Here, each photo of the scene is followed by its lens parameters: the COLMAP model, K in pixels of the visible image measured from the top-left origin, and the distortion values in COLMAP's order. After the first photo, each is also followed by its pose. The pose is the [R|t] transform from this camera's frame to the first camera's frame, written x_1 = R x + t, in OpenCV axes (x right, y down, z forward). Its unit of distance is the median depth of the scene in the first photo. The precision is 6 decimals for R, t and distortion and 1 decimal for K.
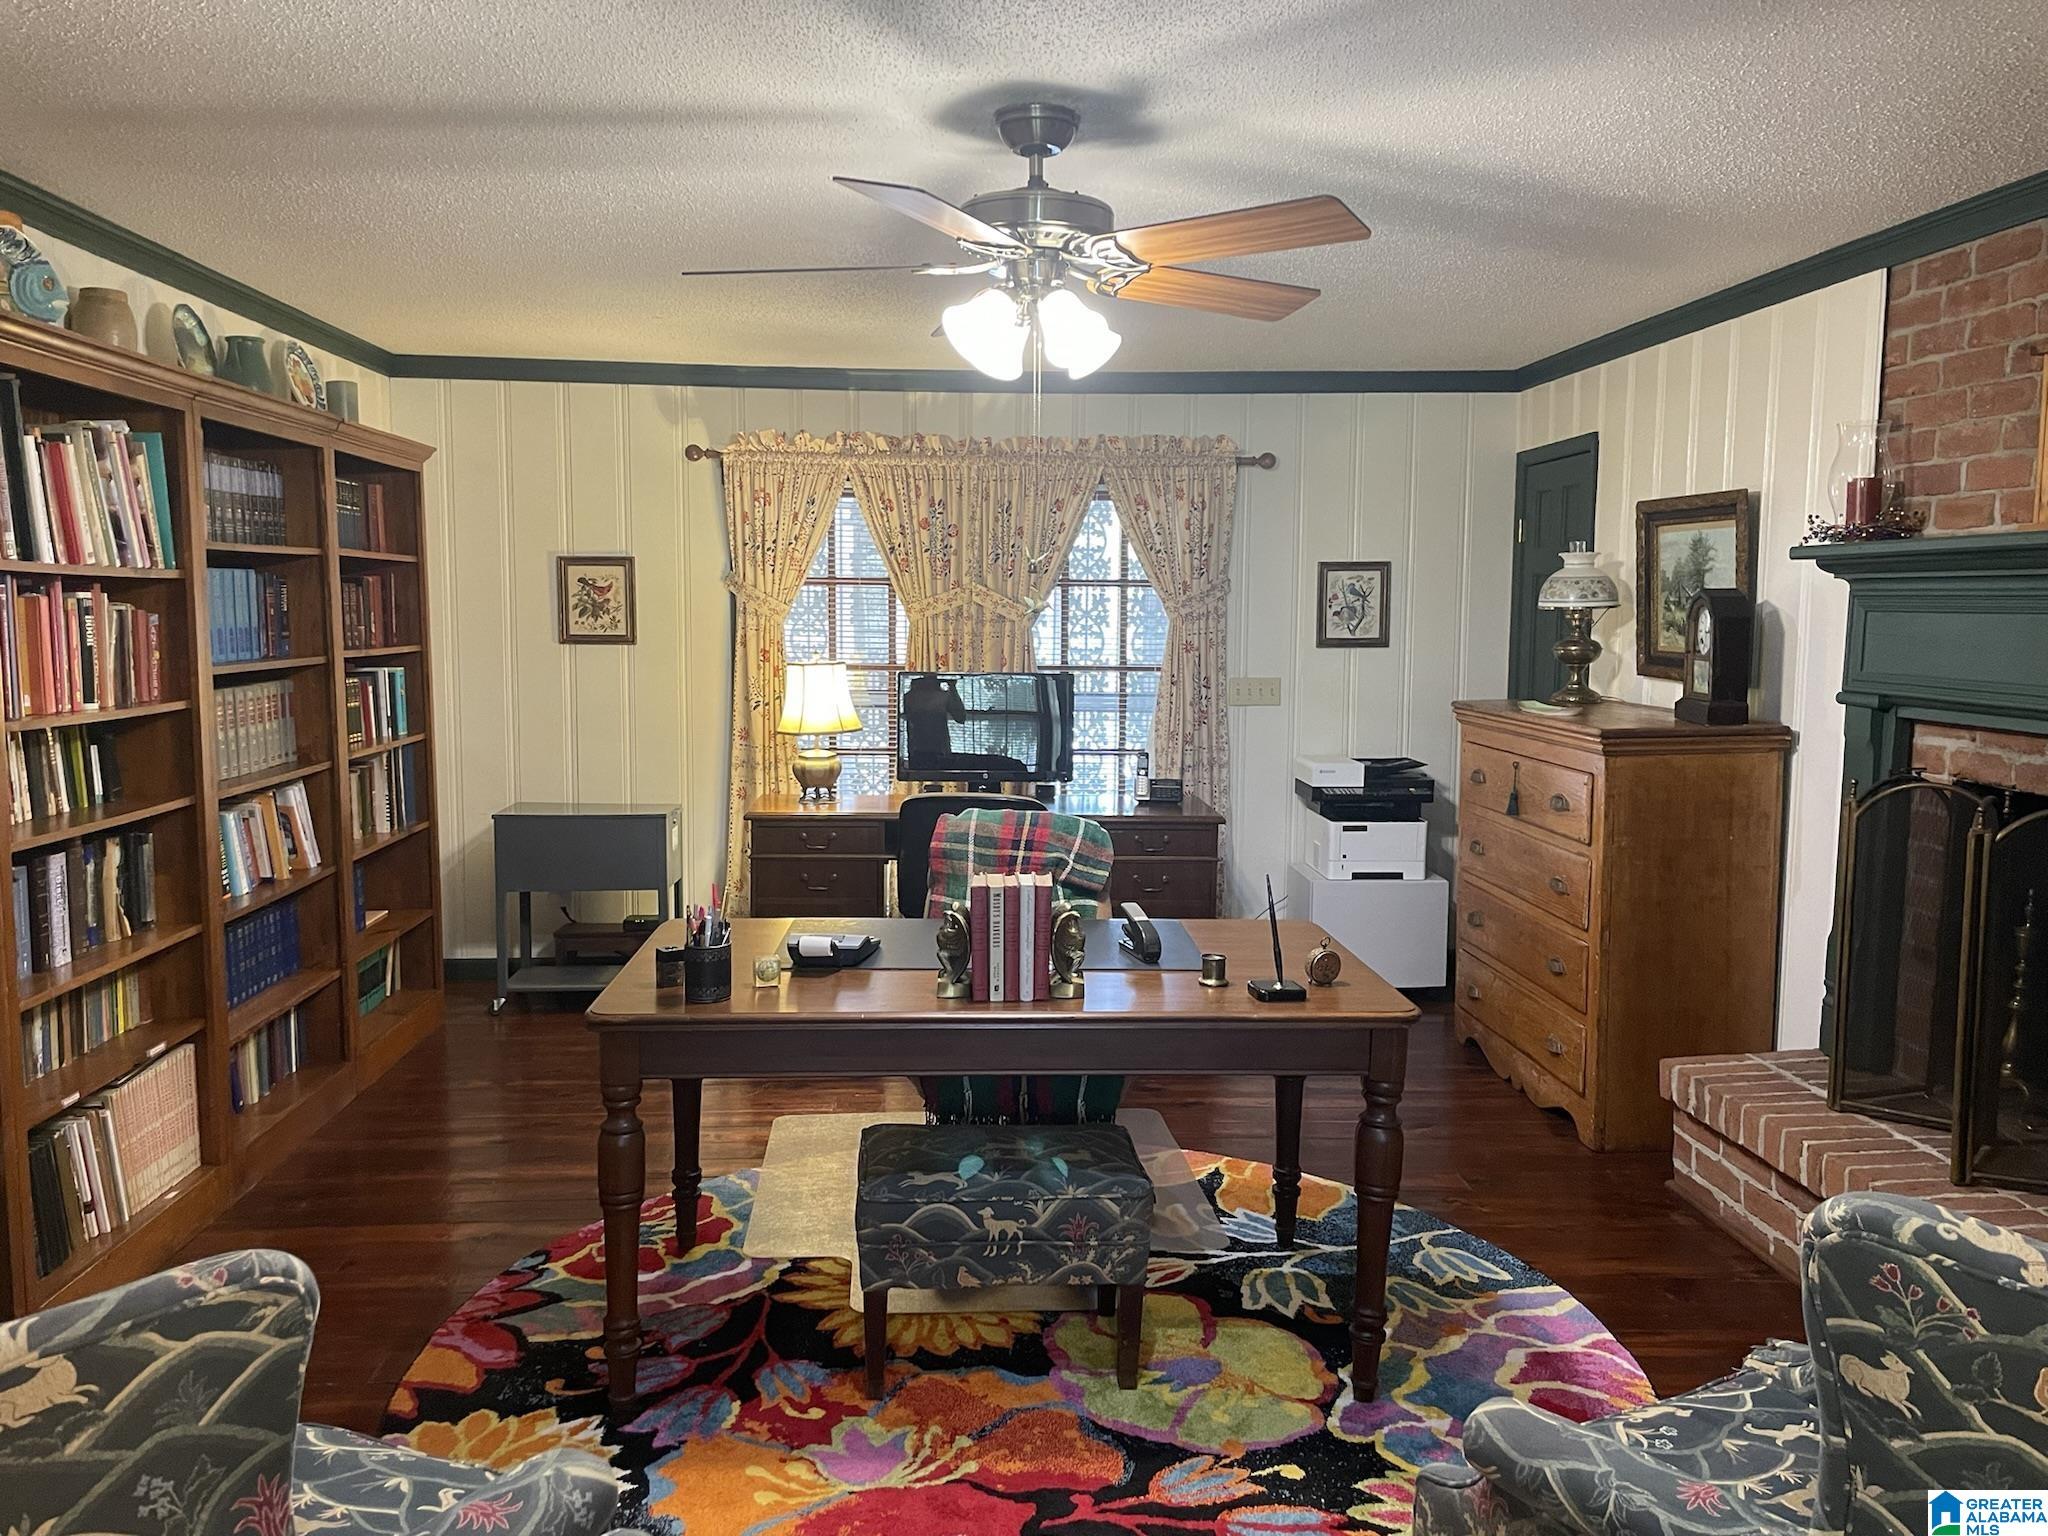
lens RADIAL K [[1544.8, 0, 1029.3], [0, 1544.8, 766.0], [0, 0, 1]] dist [0.084458, -0.090593]
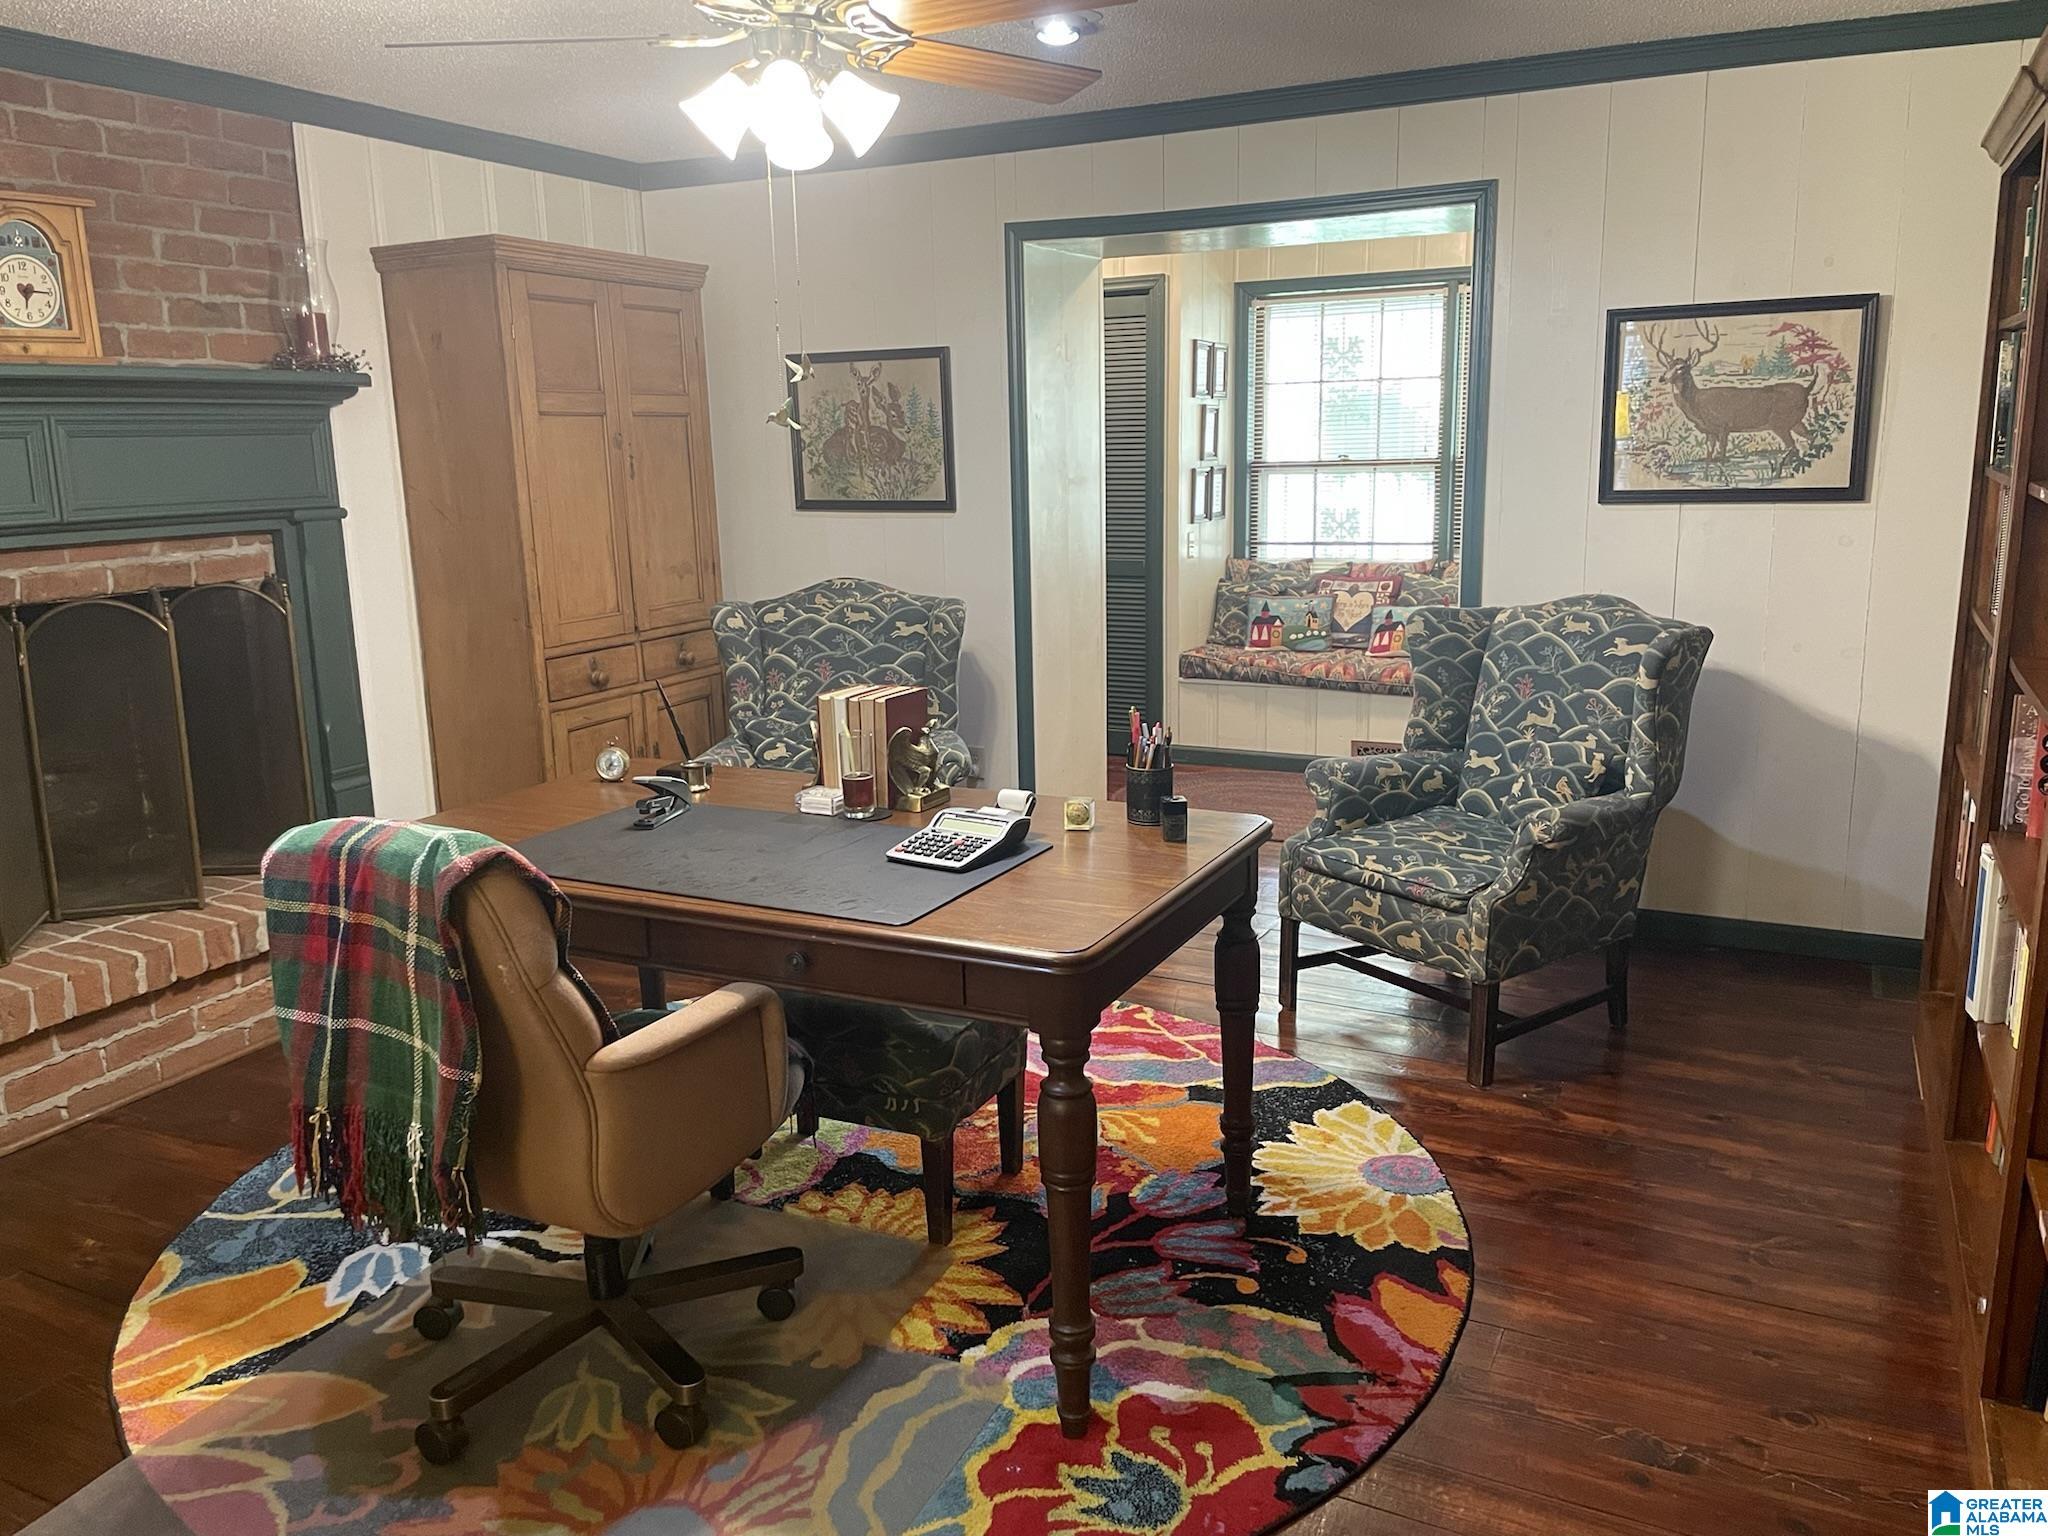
lens RADIAL K [[1544.8, 0, 1025.5], [0, 1544.8, 768.6], [0, 0, 1]] dist [0.084458, -0.090593]
pose [[-0.864545, -0.094893, 0.493515, -0.563932], [0.067482, 0.951198, 0.301112, -0.163807], [-0.498003, 0.293629, -0.815950, 1.665728]]
